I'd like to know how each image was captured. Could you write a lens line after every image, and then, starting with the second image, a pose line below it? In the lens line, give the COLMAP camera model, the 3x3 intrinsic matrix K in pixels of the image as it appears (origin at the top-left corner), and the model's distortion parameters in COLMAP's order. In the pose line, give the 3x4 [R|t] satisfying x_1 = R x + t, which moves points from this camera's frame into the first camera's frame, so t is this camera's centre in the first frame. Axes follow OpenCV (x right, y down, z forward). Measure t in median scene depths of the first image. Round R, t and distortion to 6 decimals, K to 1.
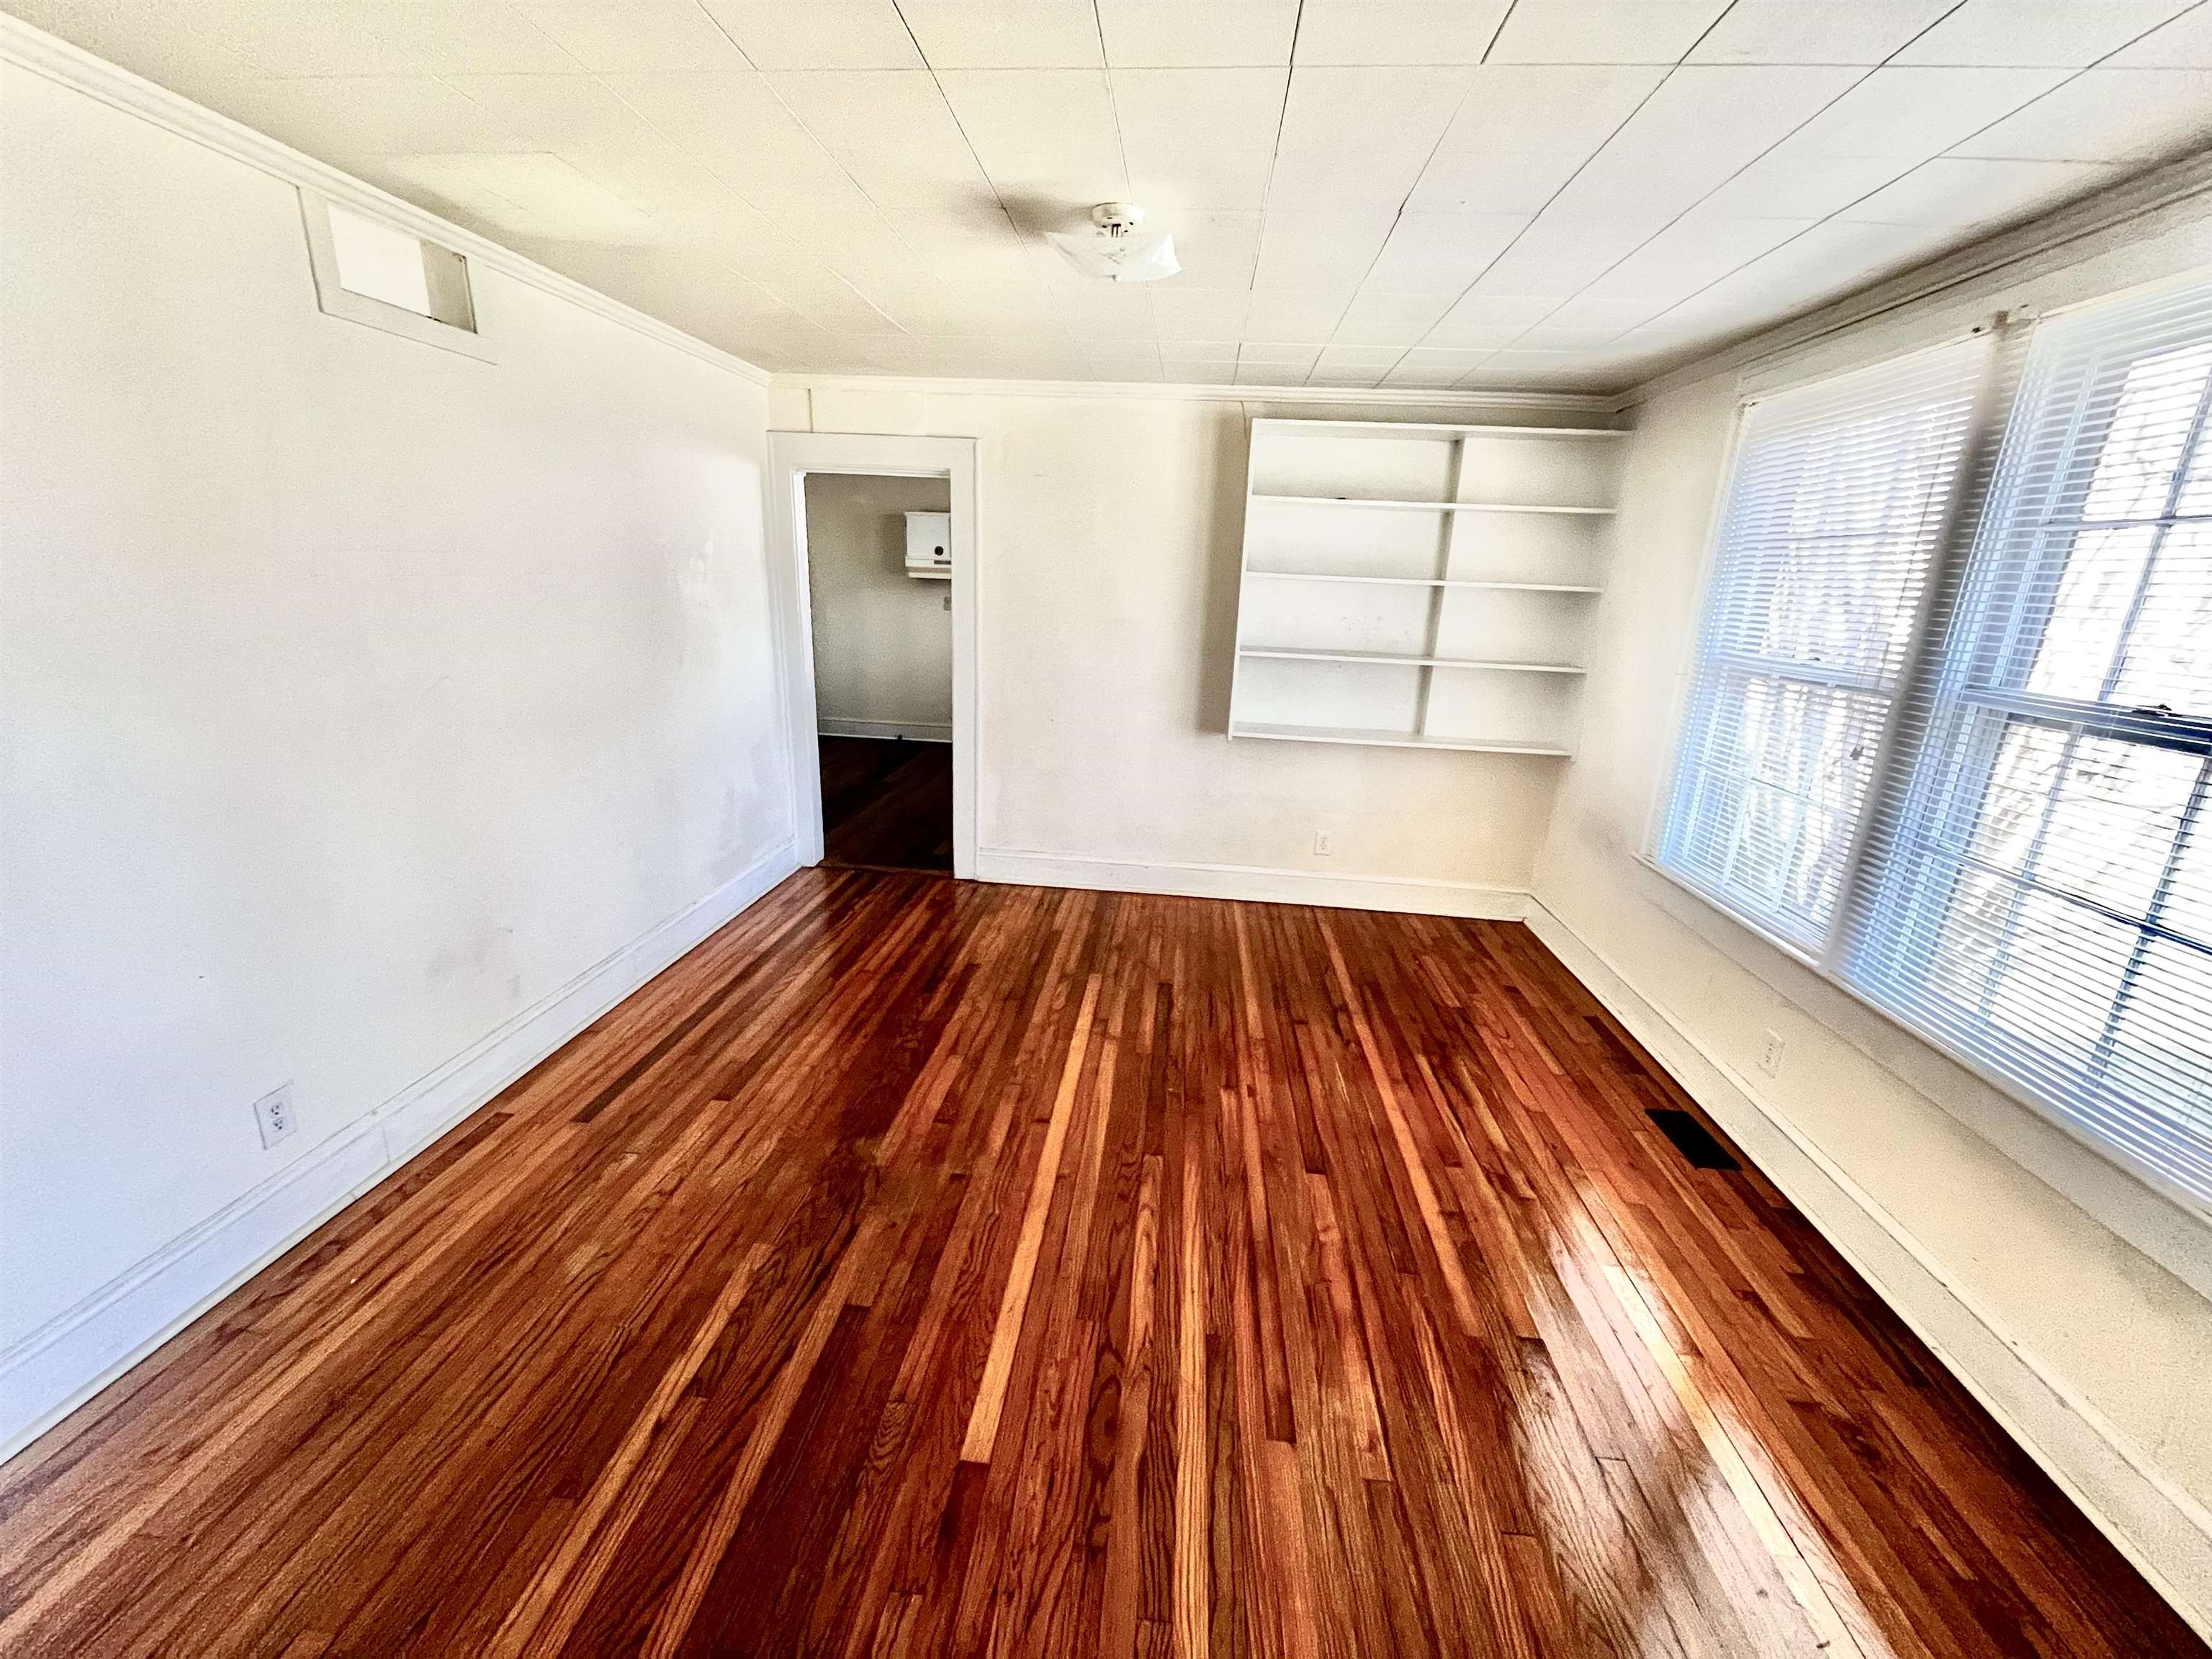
lens RADIAL K [[889.2, 0, 1112.0], [0, 889.2, 825.0], [0, 0, 1]] dist [-0.004017, 0.000026]
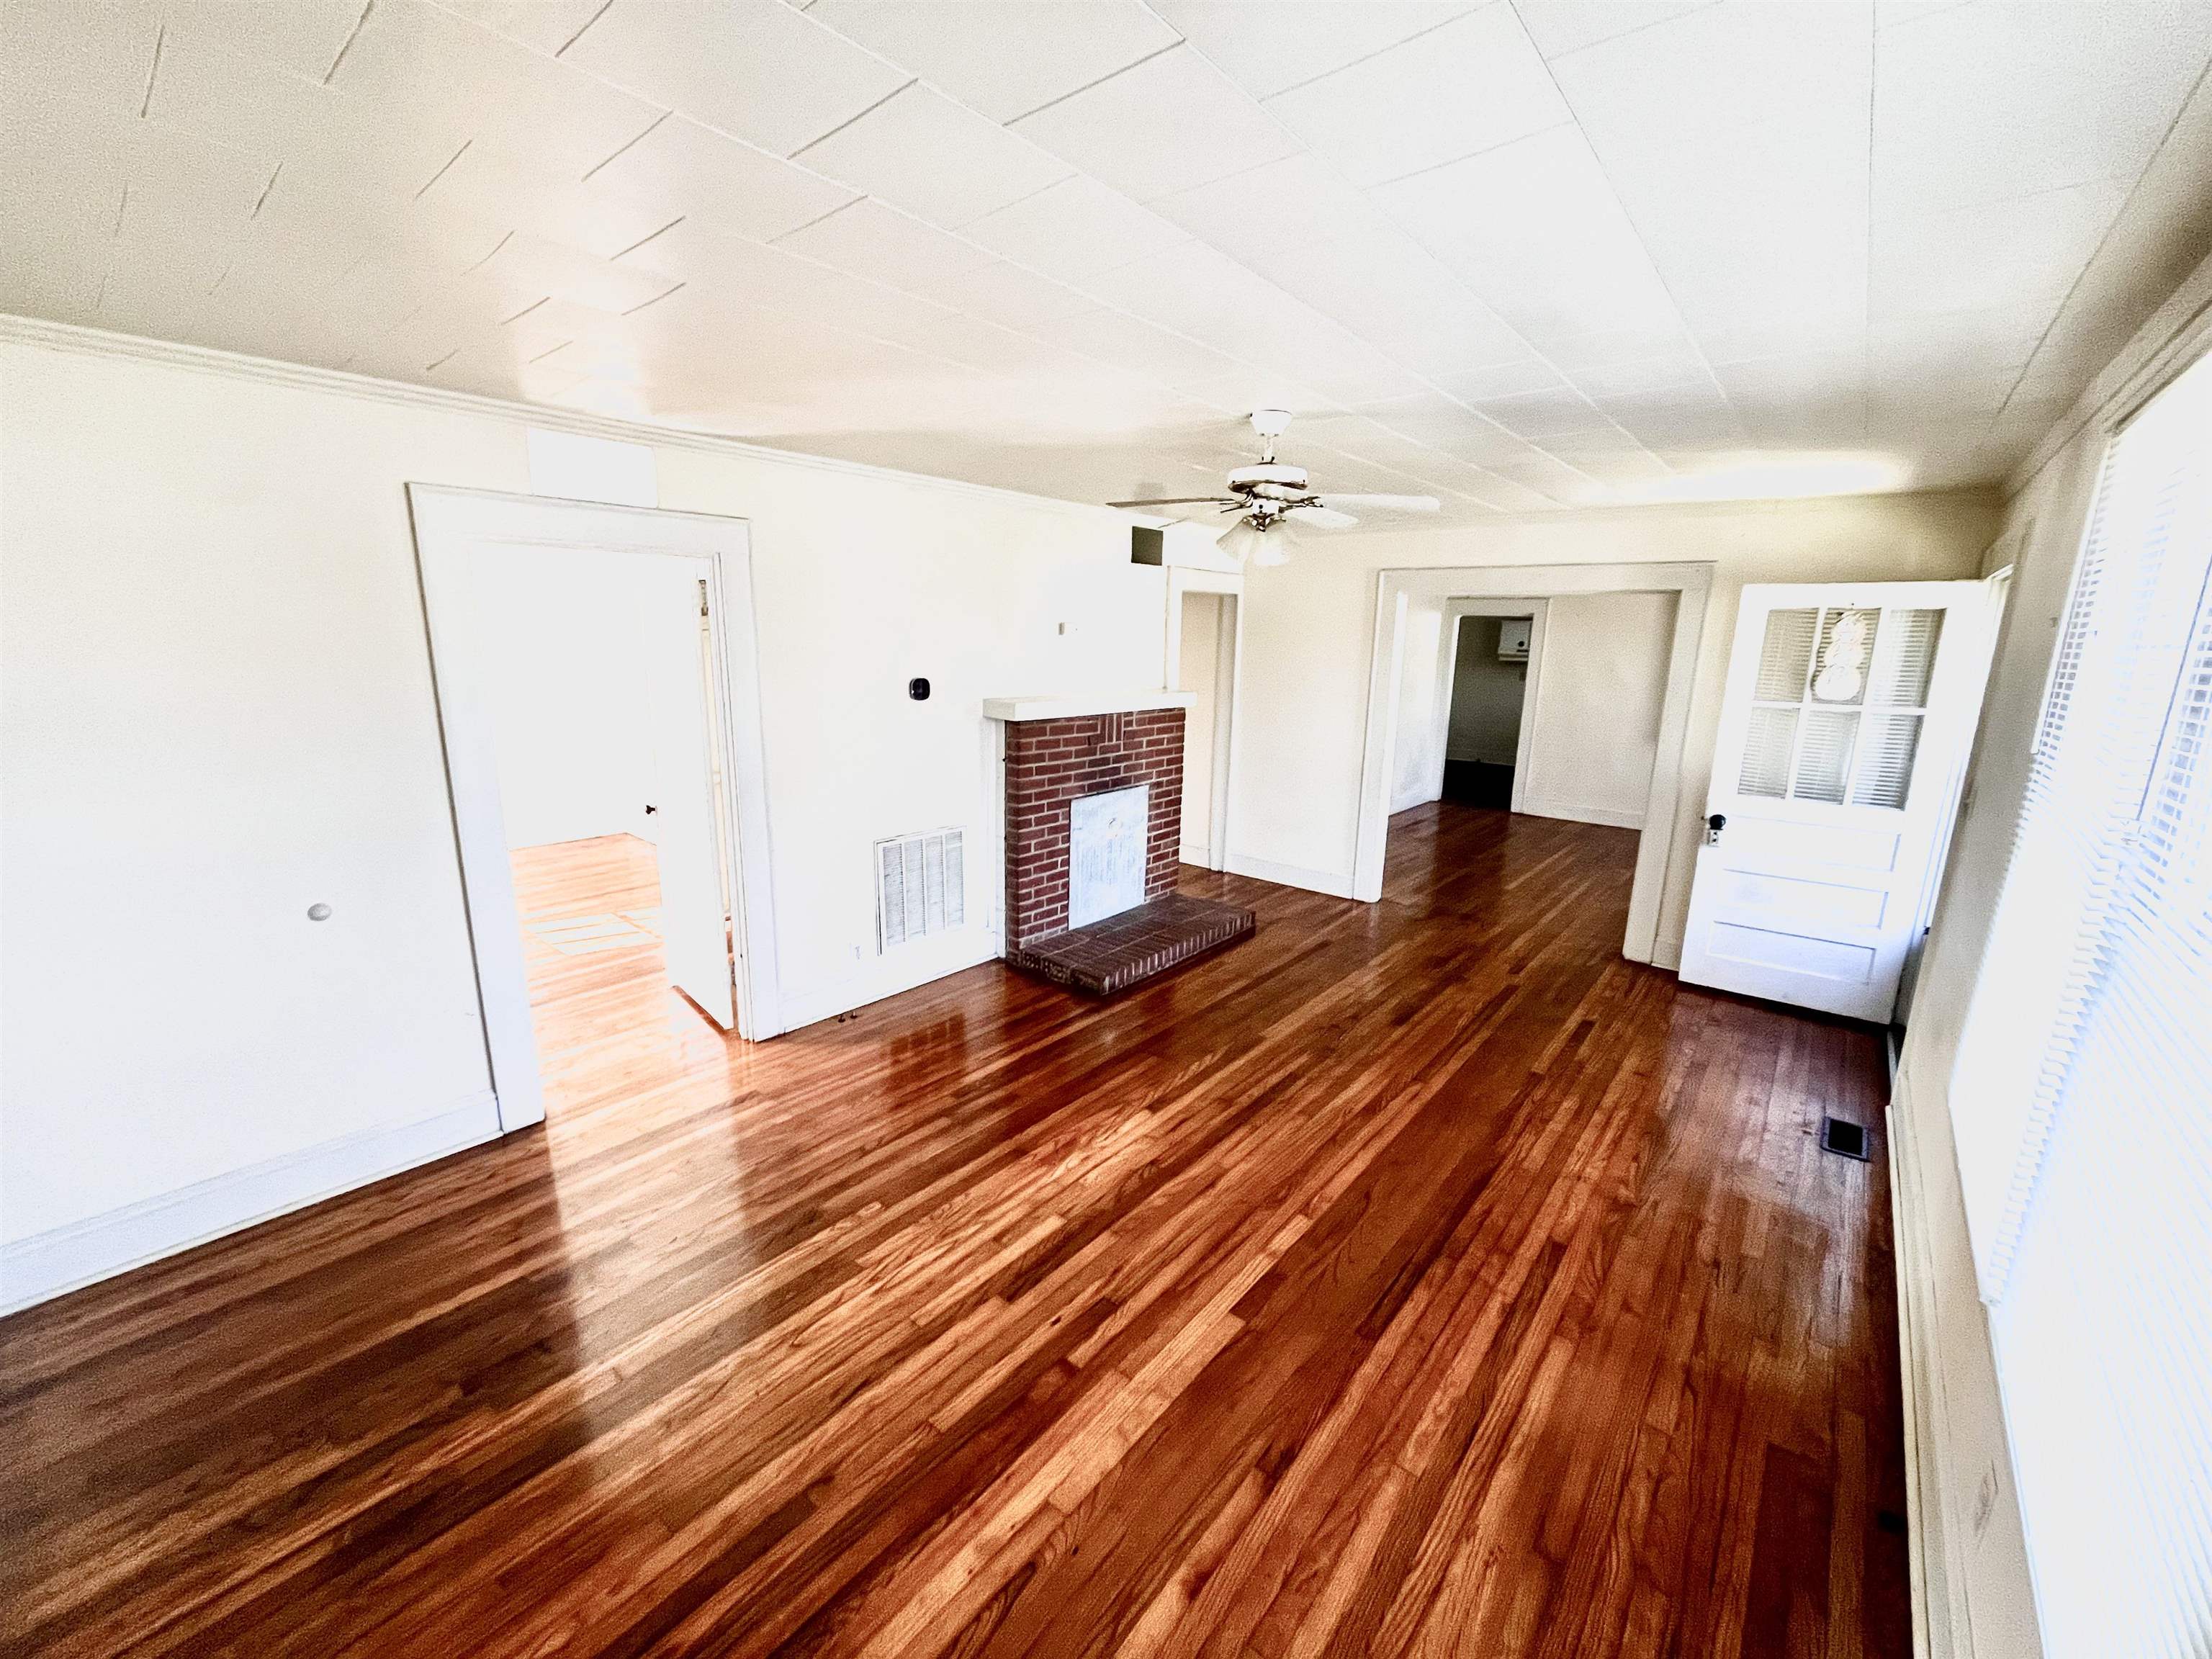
lens RADIAL K [[889.2, 0, 1107.0], [0, 889.2, 835.2], [0, 0, 1]] dist [-0.004017, 0.000026]
pose [[0.823052, 0.105688, -0.558046, 0.364109], [-0.145180, 0.989042, -0.026808, 0.553052], [0.549098, 0.103082, 0.829377, -2.124172]]
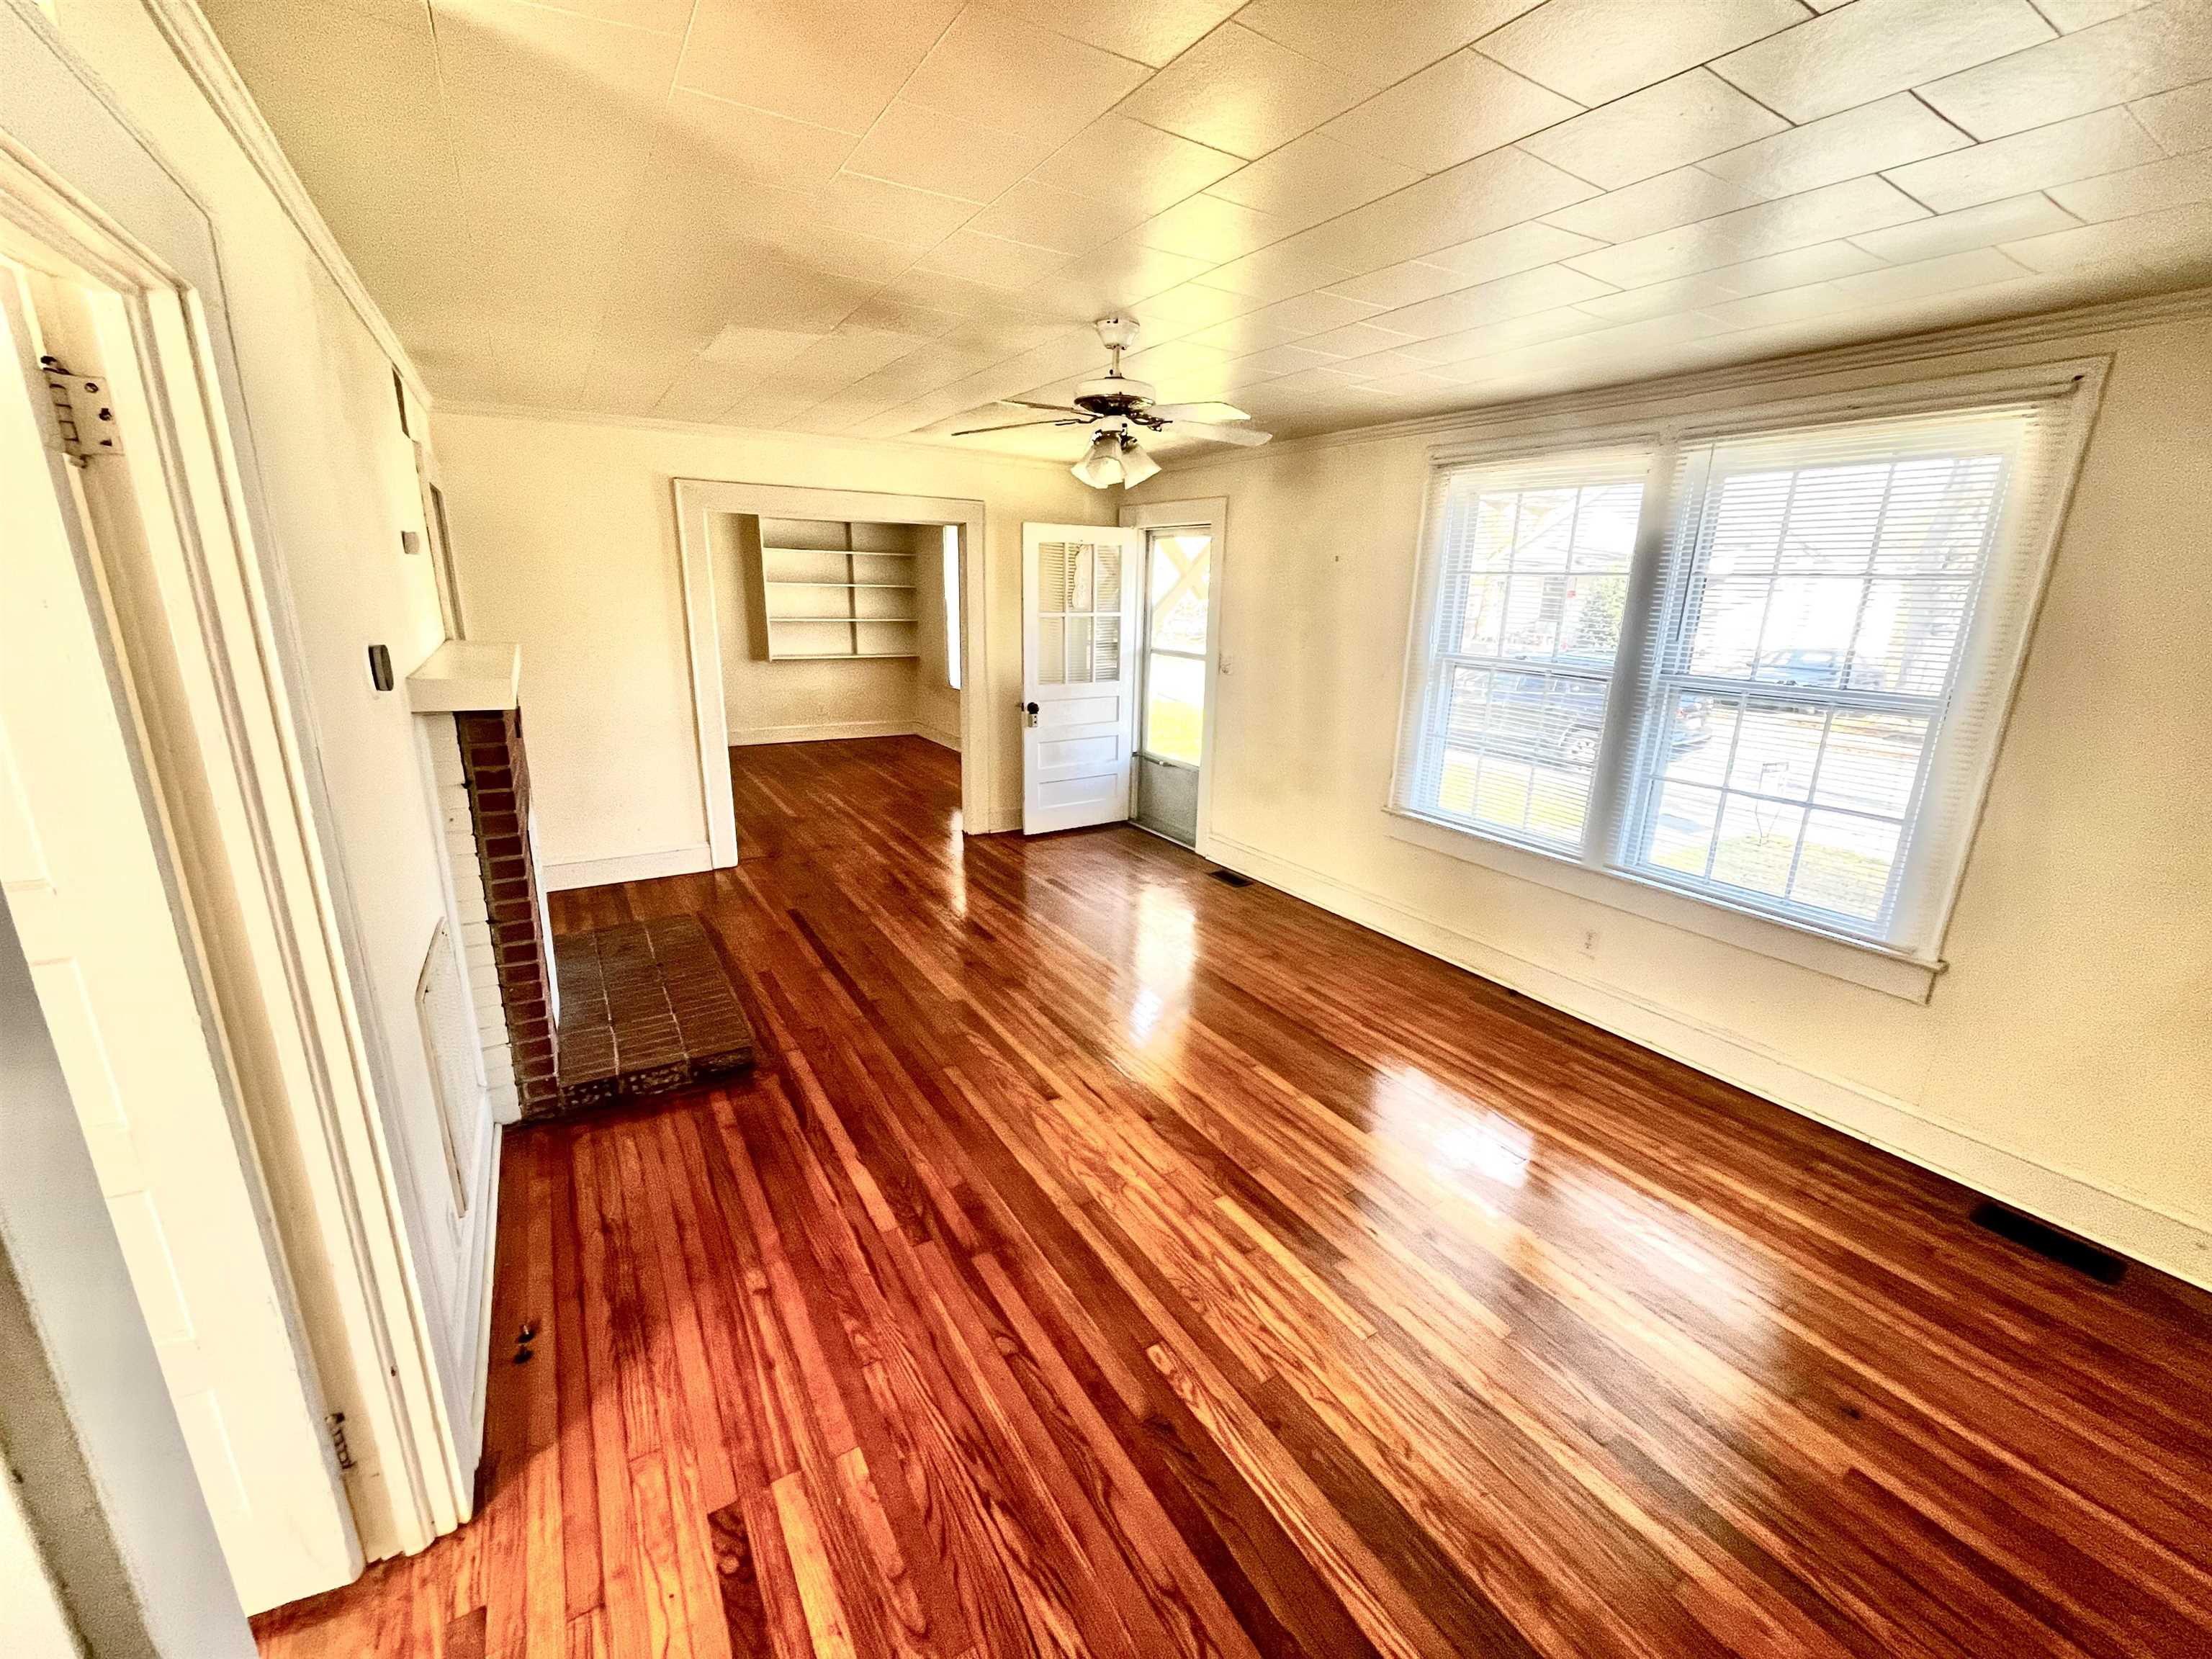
lens RADIAL K [[889.2, 0, 1106.7], [0, 889.2, 831.5], [0, 0, 1]] dist [-0.004017, 0.000026]
pose [[0.798454, -0.183138, 0.573525, -0.869195], [0.174099, 0.982148, 0.071241, 0.486780], [-0.576333, 0.042967, 0.816084, -1.975496]]
